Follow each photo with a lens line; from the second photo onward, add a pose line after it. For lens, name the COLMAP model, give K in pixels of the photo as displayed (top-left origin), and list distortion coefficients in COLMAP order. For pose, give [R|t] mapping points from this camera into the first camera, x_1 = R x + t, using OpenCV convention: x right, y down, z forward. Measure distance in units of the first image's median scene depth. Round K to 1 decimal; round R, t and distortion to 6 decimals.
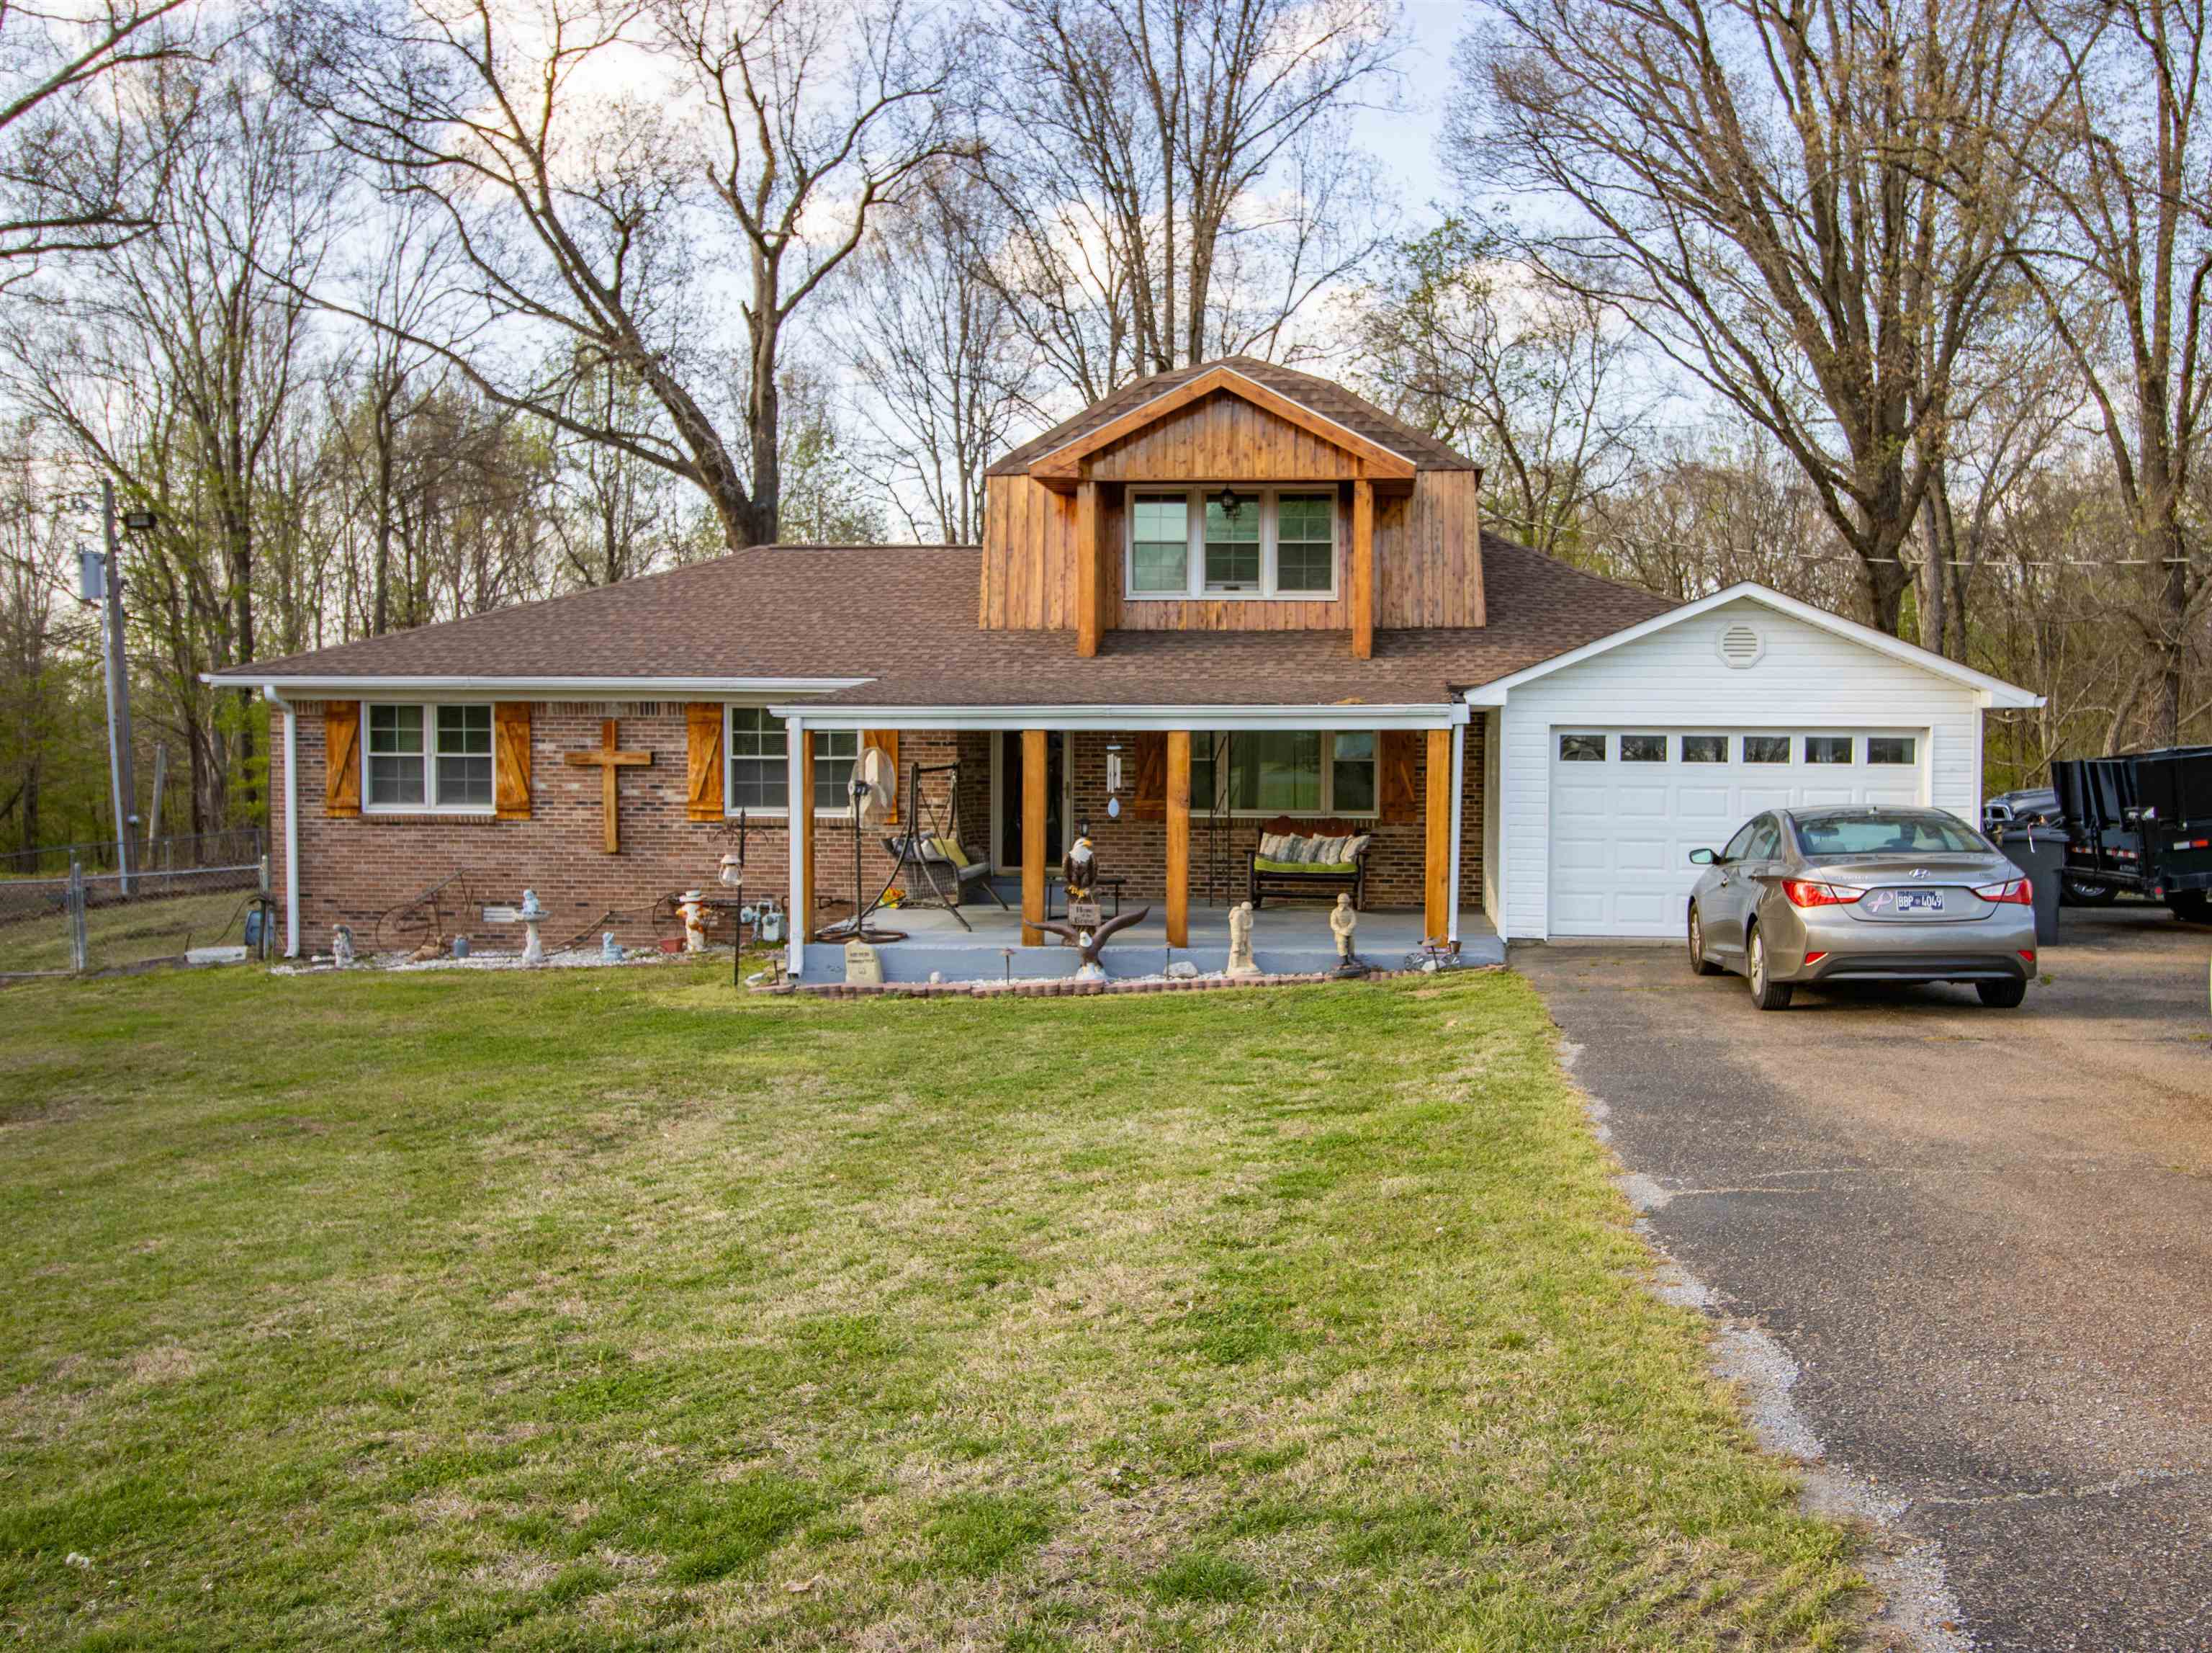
lens RADIAL K [[1946.4, 0, 1244.3], [0, 1946.4, 828.7], [0, 0, 1]] dist [0.036382, -0.050960]
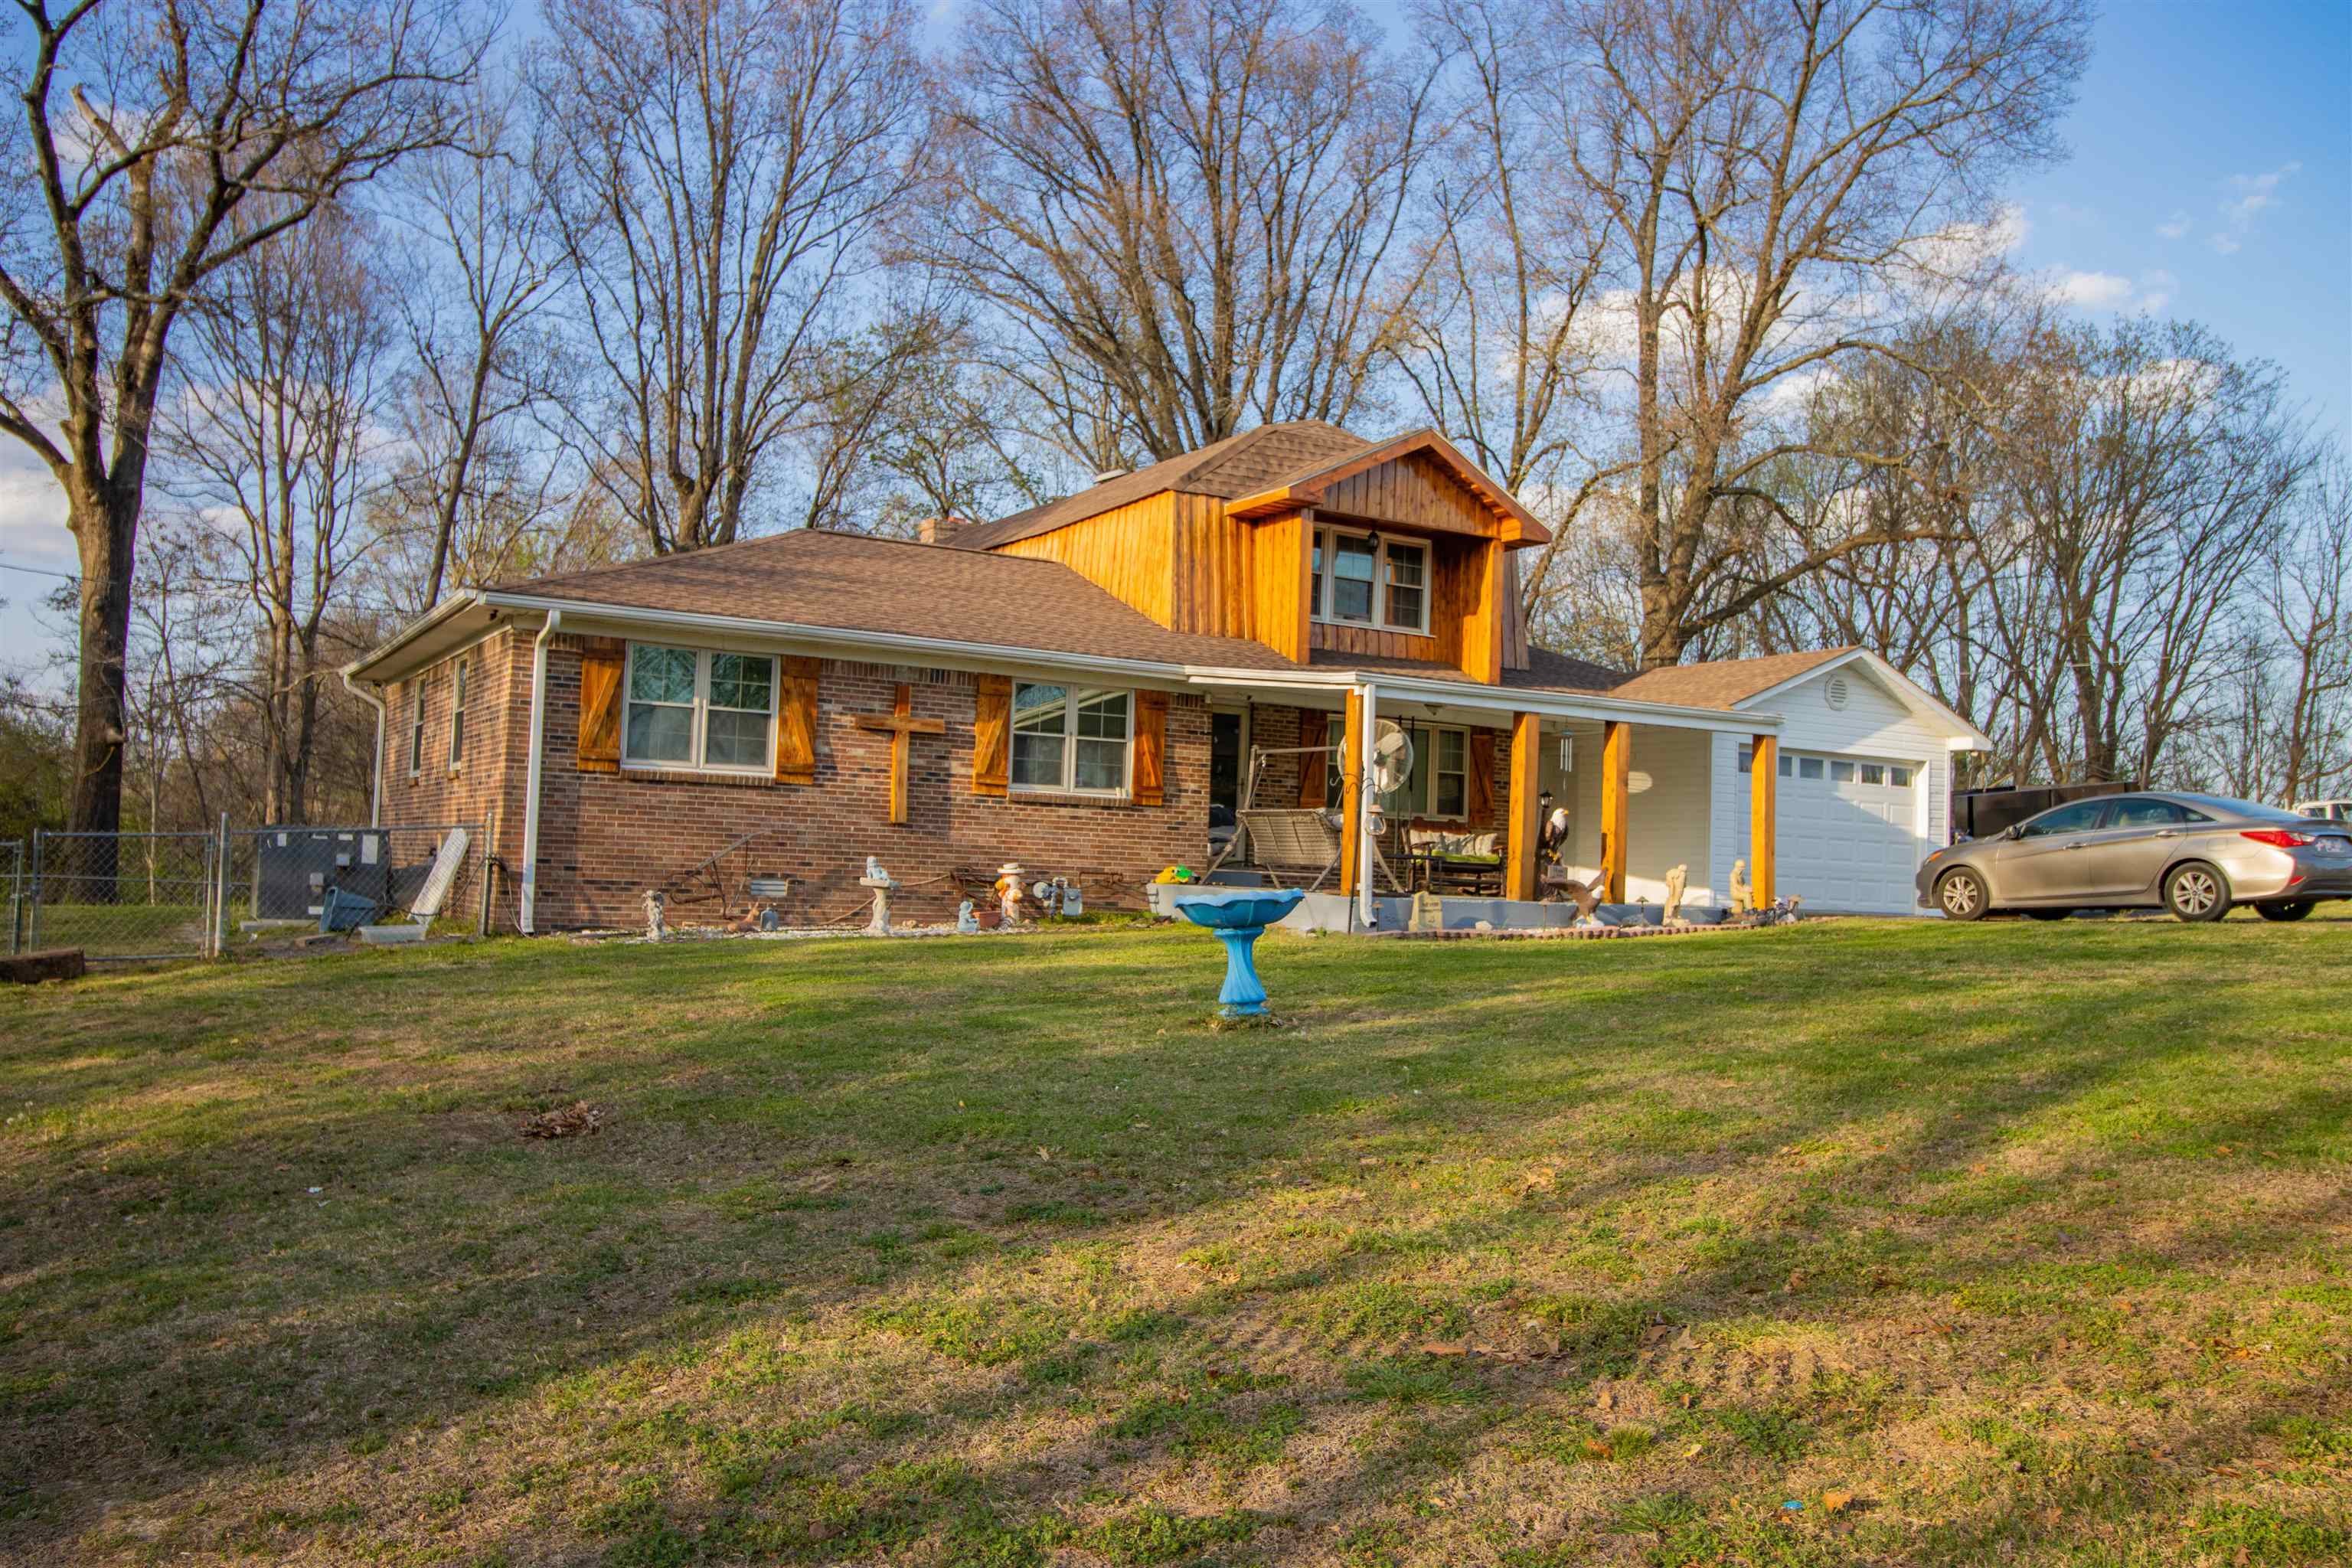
lens RADIAL K [[1782.8, 0, 1176.0], [0, 1782.8, 784.0], [0, 0, 1]] dist [-0.005254, 0.054547]
pose [[0.806034, 0.054090, 0.589393, -0.714607], [-0.004759, 0.996375, -0.084932, 0.064914], [-0.591851, 0.065653, 0.803370, 0.220367]]
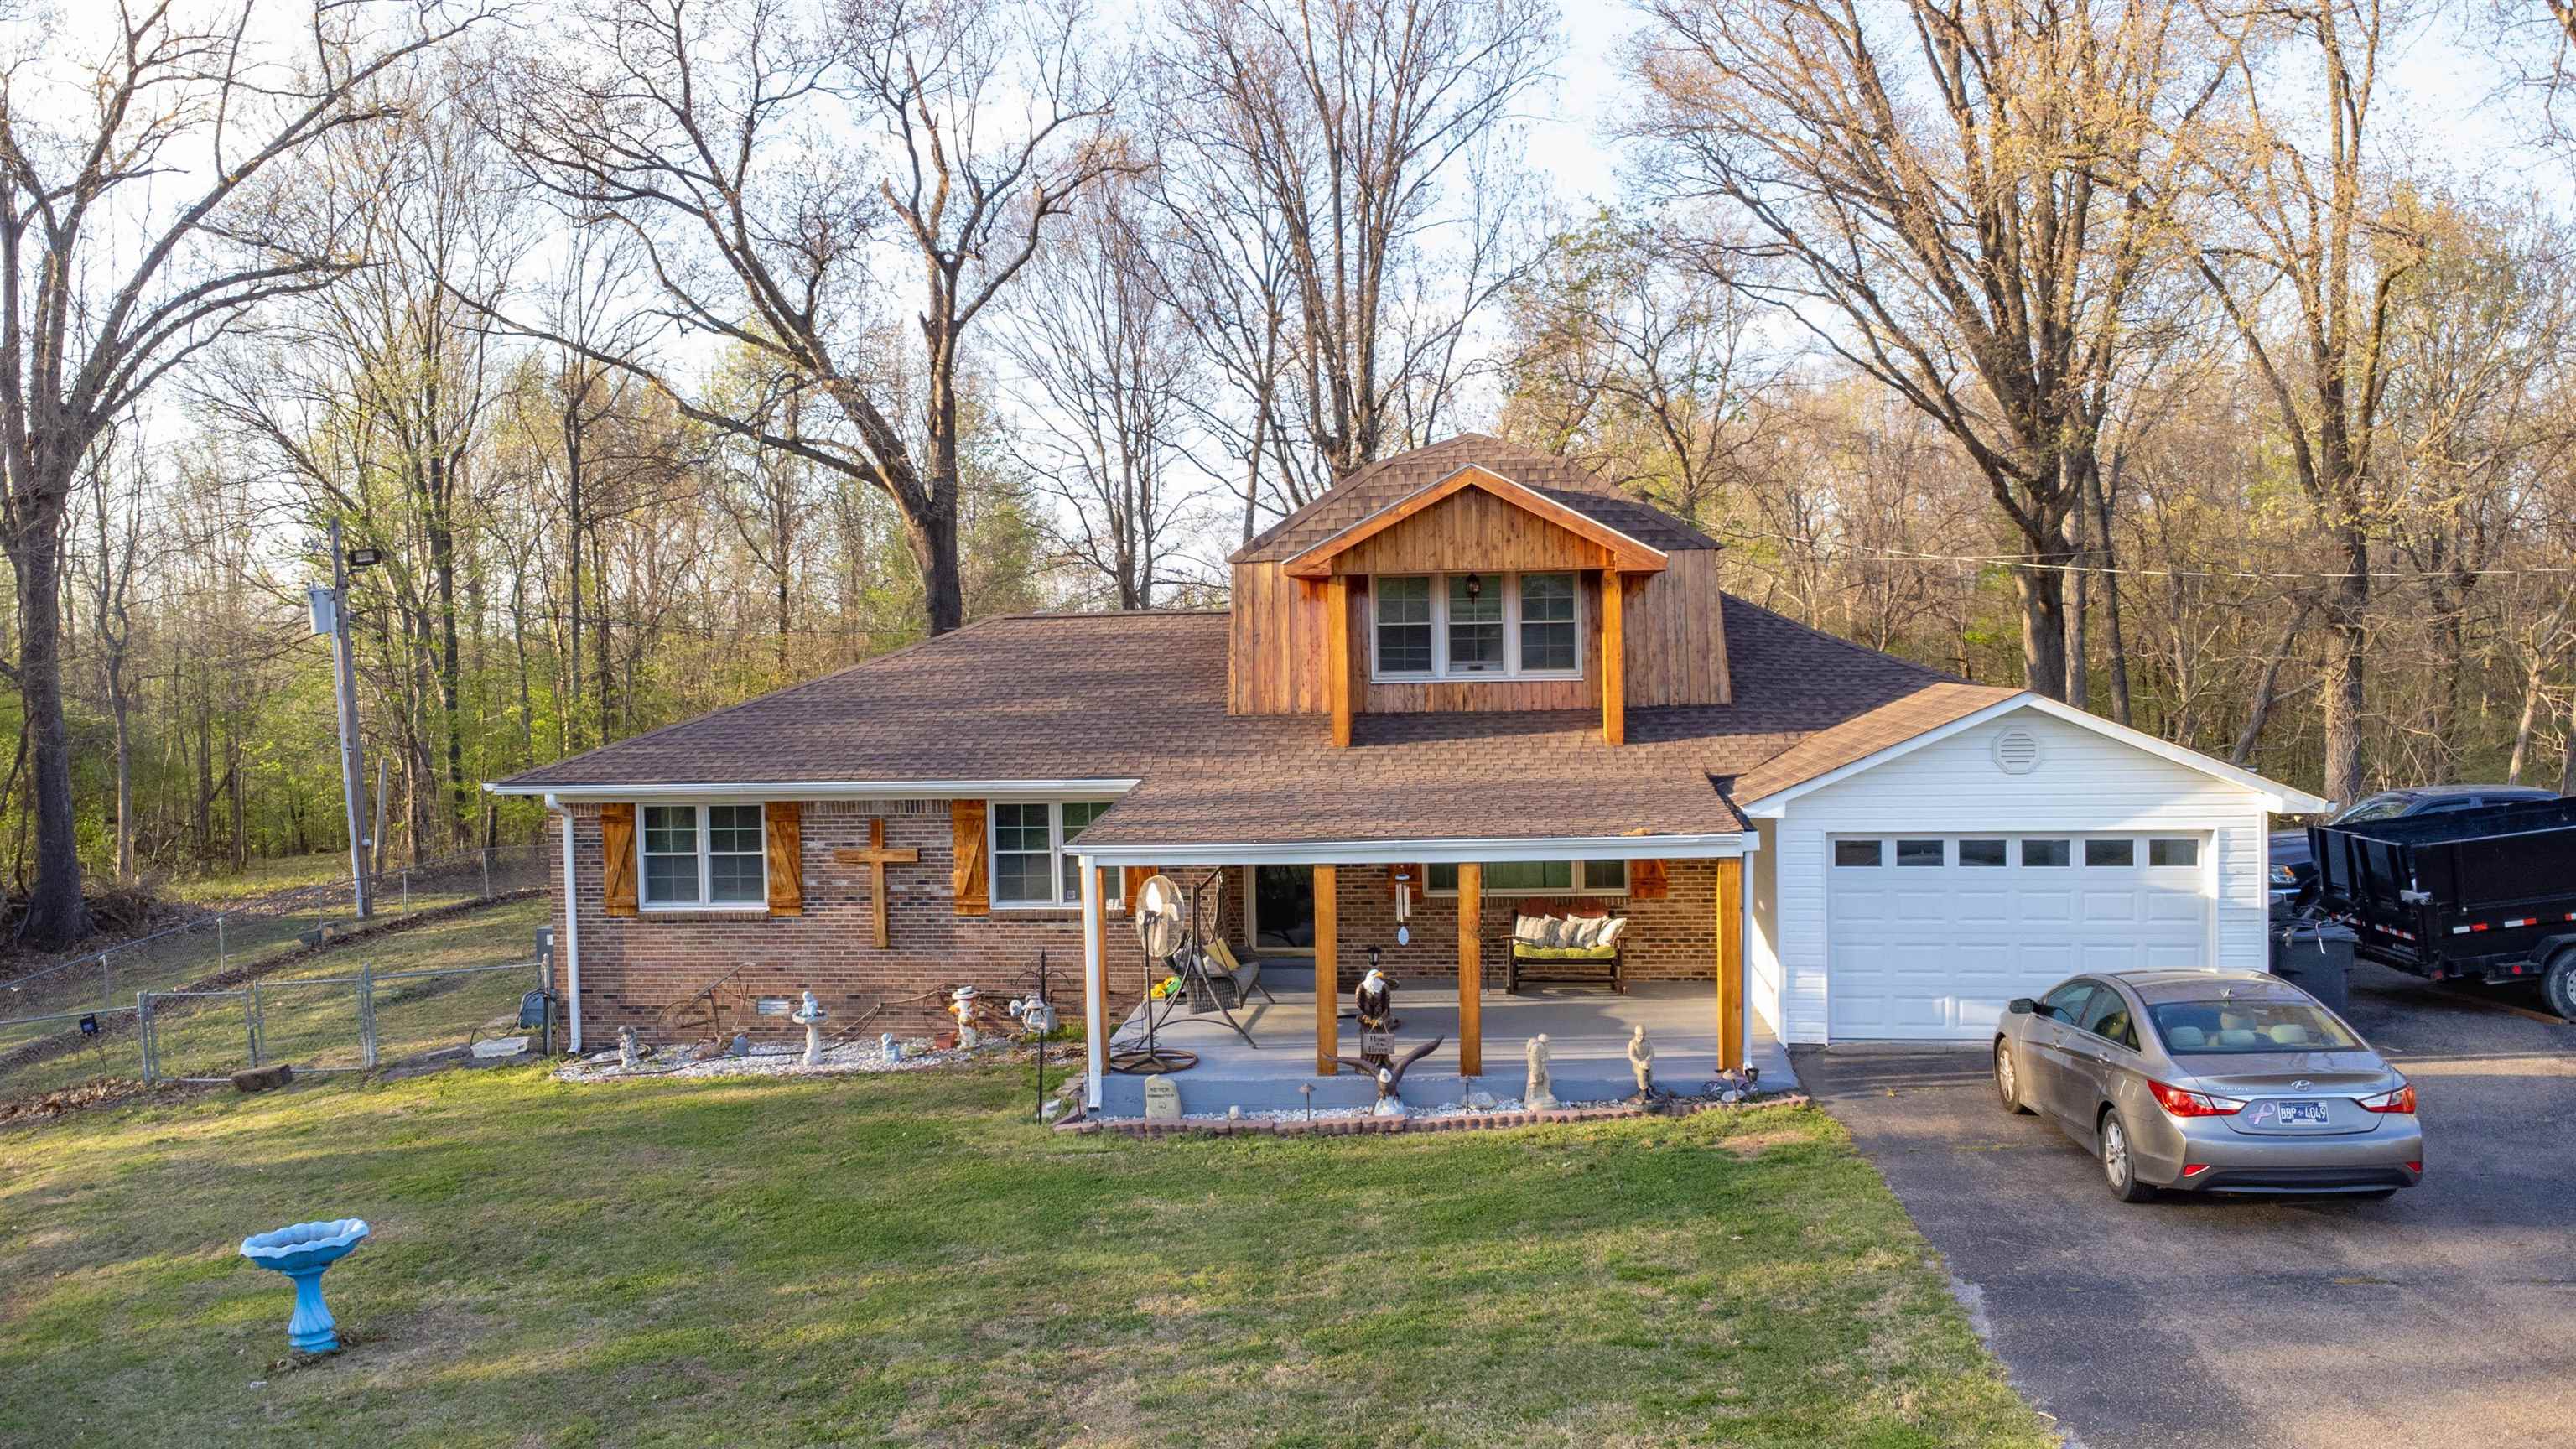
lens RADIAL K [[1878.4, 0, 1288.0], [0, 1878.4, 724.5], [0, 0, 1]] dist [0.017490, 0.001225]
pose [[0.999171, -0.025631, -0.031624, -0.074596], [0.025685, 0.999669, 0.001276, -0.098871], [0.031581, -0.002087, 0.999499, 0.017664]]
